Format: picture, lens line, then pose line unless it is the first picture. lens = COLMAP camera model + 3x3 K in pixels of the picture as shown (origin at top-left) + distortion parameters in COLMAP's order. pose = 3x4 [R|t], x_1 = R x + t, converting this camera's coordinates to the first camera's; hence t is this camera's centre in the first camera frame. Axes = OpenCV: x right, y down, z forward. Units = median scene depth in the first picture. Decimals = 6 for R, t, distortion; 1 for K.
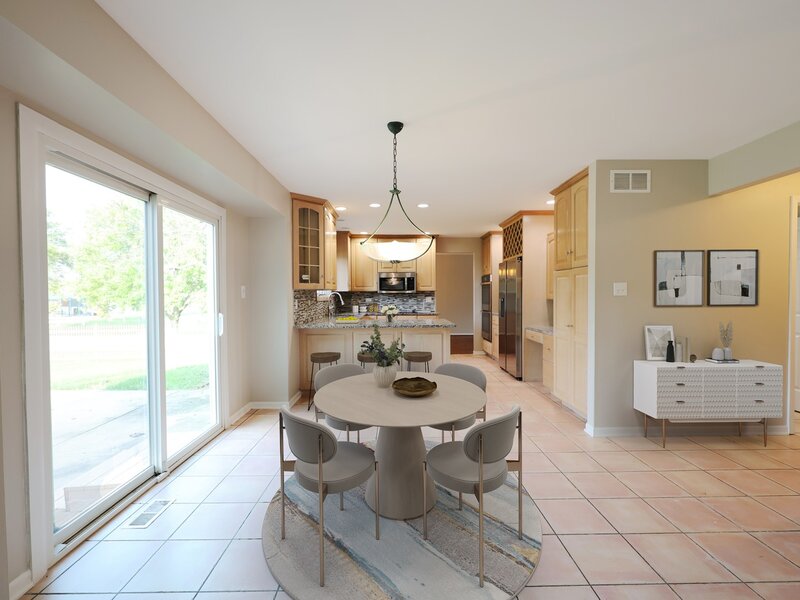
lens RADIAL K [[367.5, 0, 403.3], [0, 367.5, 299.9], [0, 0, 1]] dist [0.000747, 0.000252]
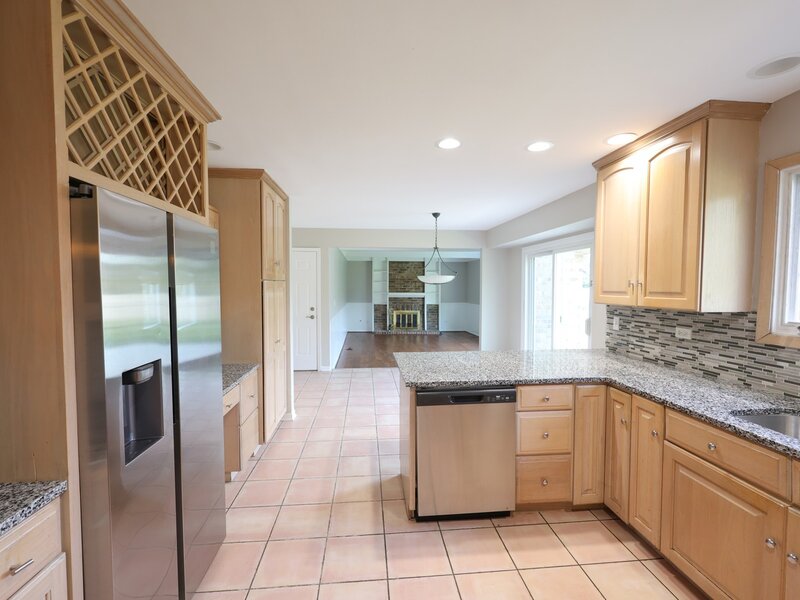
lens RADIAL K [[367.5, 0, 400.8], [0, 367.5, 300.9], [0, 0, 1]] dist [0.000747, 0.000252]
pose [[-0.996801, 0.008304, -0.079489, 0.111105], [0.003496, 0.998166, 0.060434, -0.046287], [0.079846, 0.059963, -0.995002, 1.030959]]
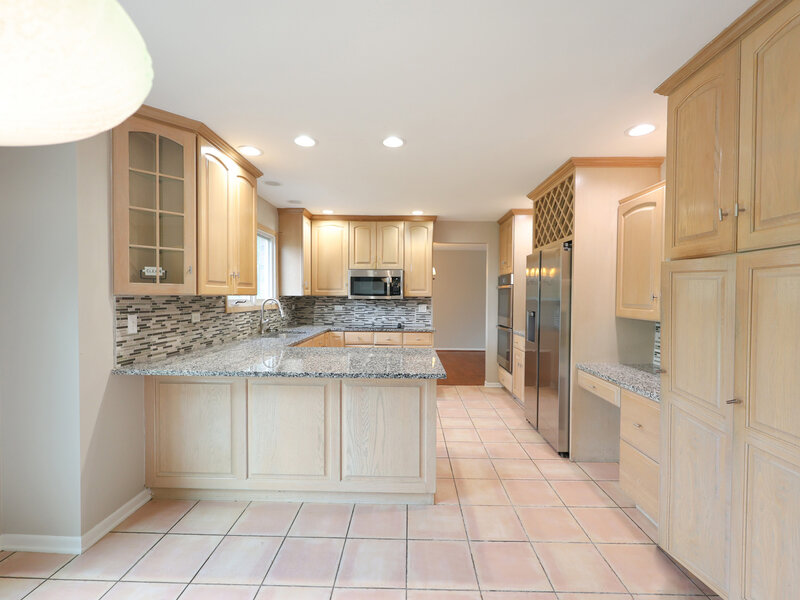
lens RADIAL K [[367.5, 0, 401.9], [0, 367.5, 301.1], [0, 0, 1]] dist [0.000747, 0.000252]
pose [[0.999107, 0.013833, -0.039922, 0.062064], [-0.013908, 0.999902, -0.001610, -0.014798], [0.039895, 0.002164, 0.999202, 0.312588]]
